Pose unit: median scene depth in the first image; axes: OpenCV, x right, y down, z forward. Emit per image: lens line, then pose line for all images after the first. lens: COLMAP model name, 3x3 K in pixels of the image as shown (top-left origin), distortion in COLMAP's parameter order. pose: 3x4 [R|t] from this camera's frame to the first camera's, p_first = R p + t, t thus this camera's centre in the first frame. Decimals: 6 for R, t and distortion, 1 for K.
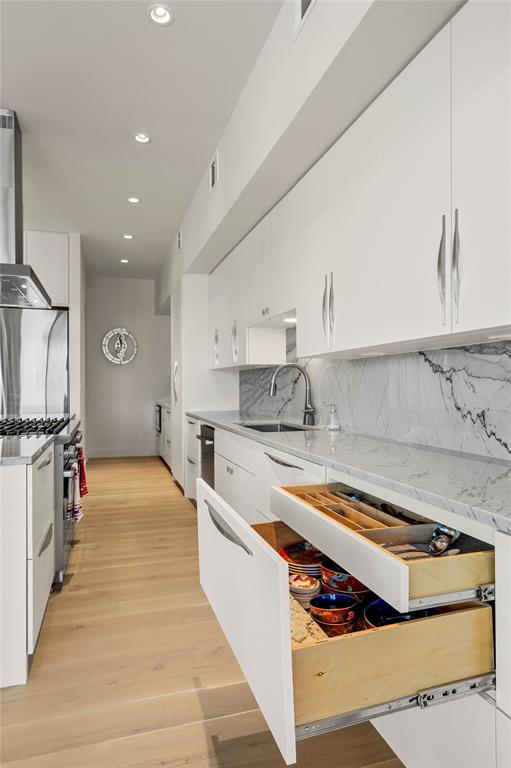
lens RADIAL K [[470.3, 0, 255.5], [0, 470.3, 384.0], [0, 0, 1]] dist [0.001314, 0.000766]
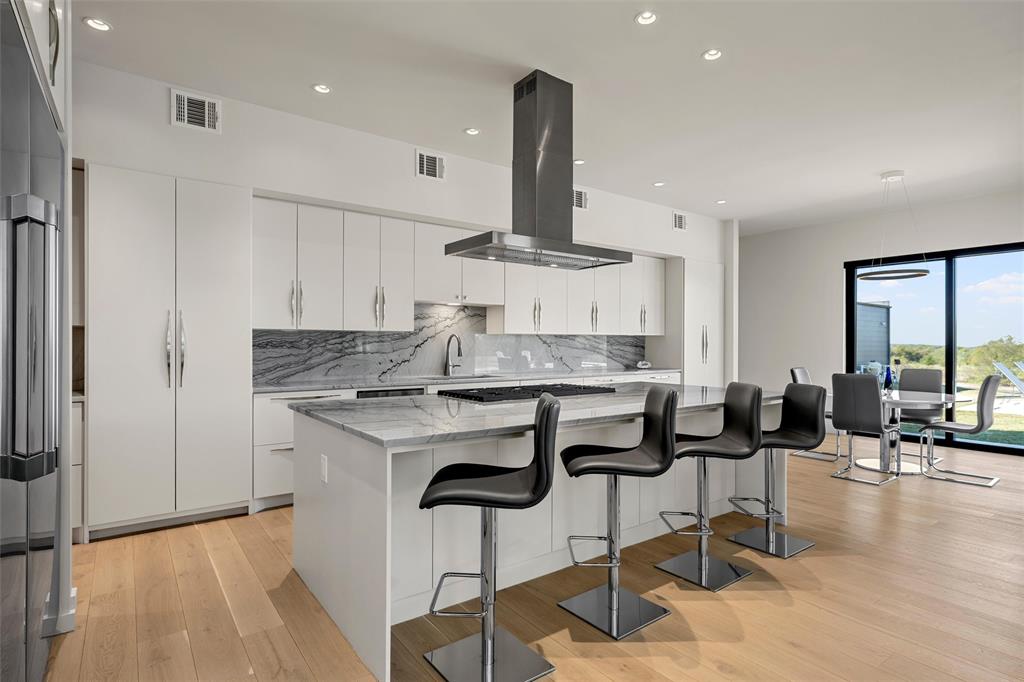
lens RADIAL K [[525.5, 0, 512.0], [0, 525.5, 341.0], [0, 0, 1]] dist [0.002402, 0.000163]
pose [[-0.325064, 0.003778, 0.945684, -1.109141], [-0.005000, 0.999971, -0.005714, -0.010201], [-0.945679, -0.006586, -0.325036, 1.000222]]
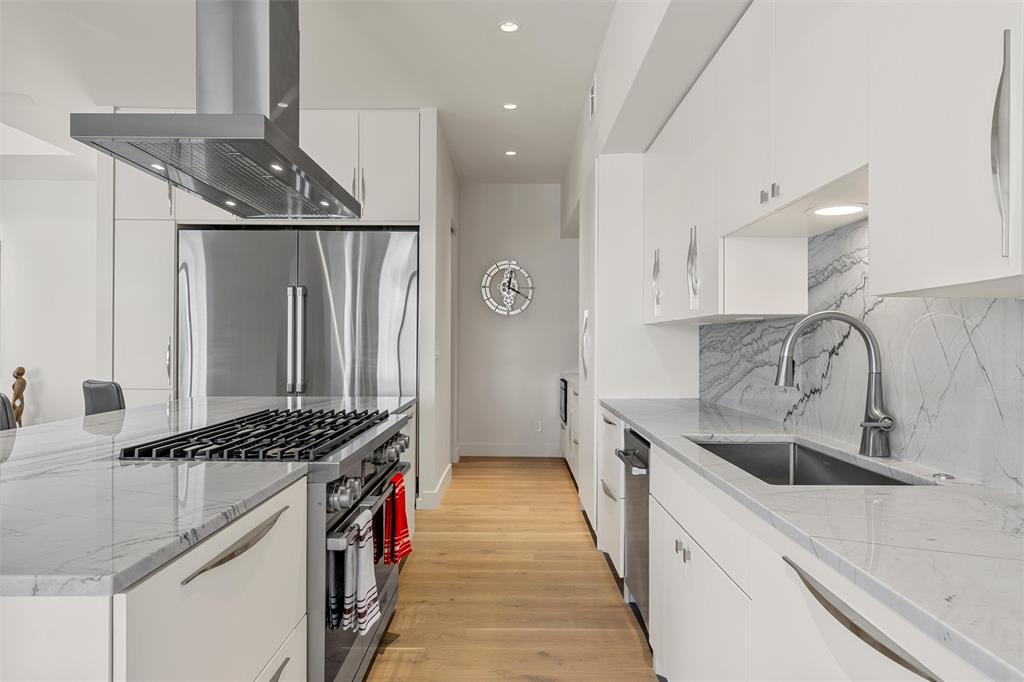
lens RADIAL K [[646.1, 0, 512.0], [0, 646.1, 341.0], [0, 0, 1]] dist [-0.002544, -0.000514]
pose [[0.953543, 0.007314, -0.301168, -0.018462], [-0.007816, 0.999969, -0.000463, -0.010418], [0.301156, 0.002796, 0.953571, 0.258848]]
